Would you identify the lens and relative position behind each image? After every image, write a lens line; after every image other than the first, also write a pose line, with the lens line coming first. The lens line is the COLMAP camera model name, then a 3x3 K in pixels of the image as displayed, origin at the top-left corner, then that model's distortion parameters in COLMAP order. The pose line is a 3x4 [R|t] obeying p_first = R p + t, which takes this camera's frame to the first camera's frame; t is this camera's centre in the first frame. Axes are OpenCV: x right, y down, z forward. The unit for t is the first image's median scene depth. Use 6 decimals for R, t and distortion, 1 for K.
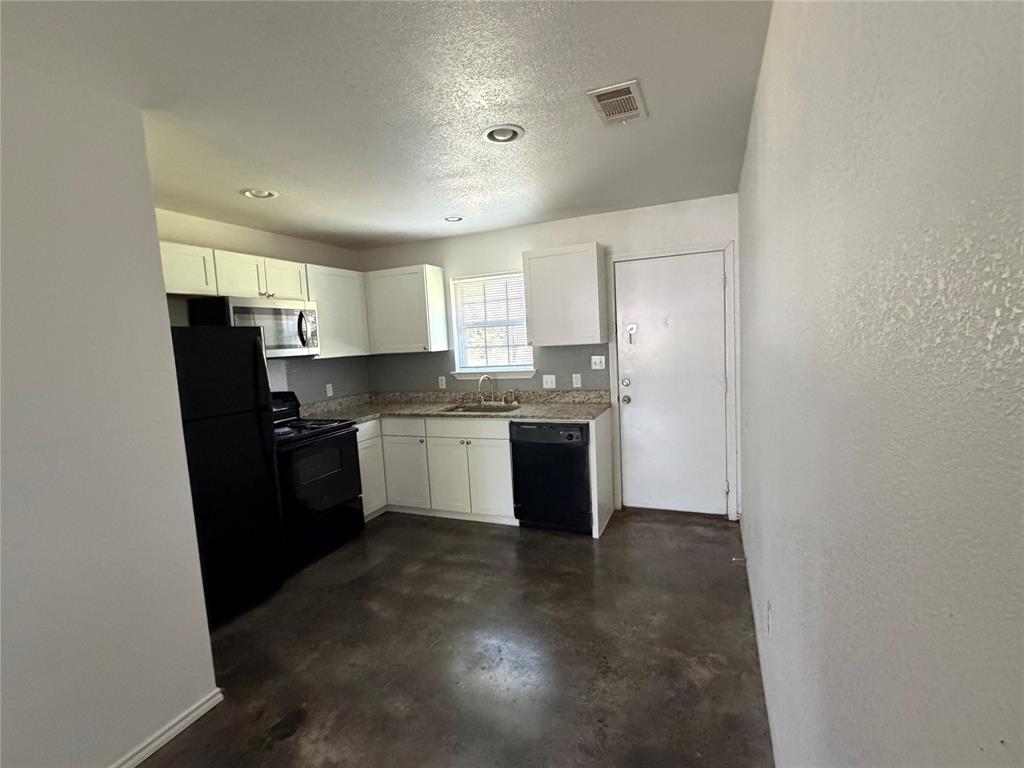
lens RADIAL K [[475.6, 0, 508.3], [0, 475.6, 383.1], [0, 0, 1]] dist [-0.005372, 0.000047]
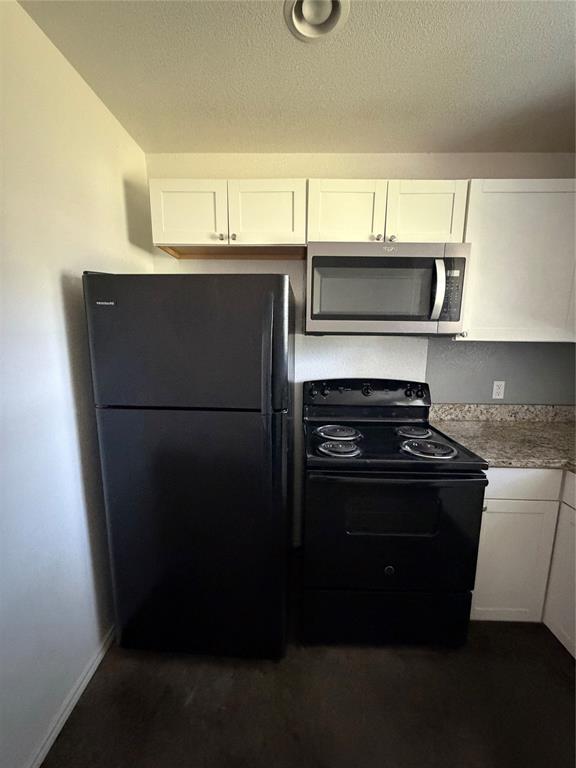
lens RADIAL K [[306.6, 0, 288.9], [0, 306.6, 382.3], [0, 0, 1]] dist [0.002470, 0.000017]
pose [[0.373730, 0.200350, -0.905641, -0.108494], [-0.116585, 0.978796, 0.168422, -0.038926], [0.920181, 0.042640, 0.389163, 0.631777]]
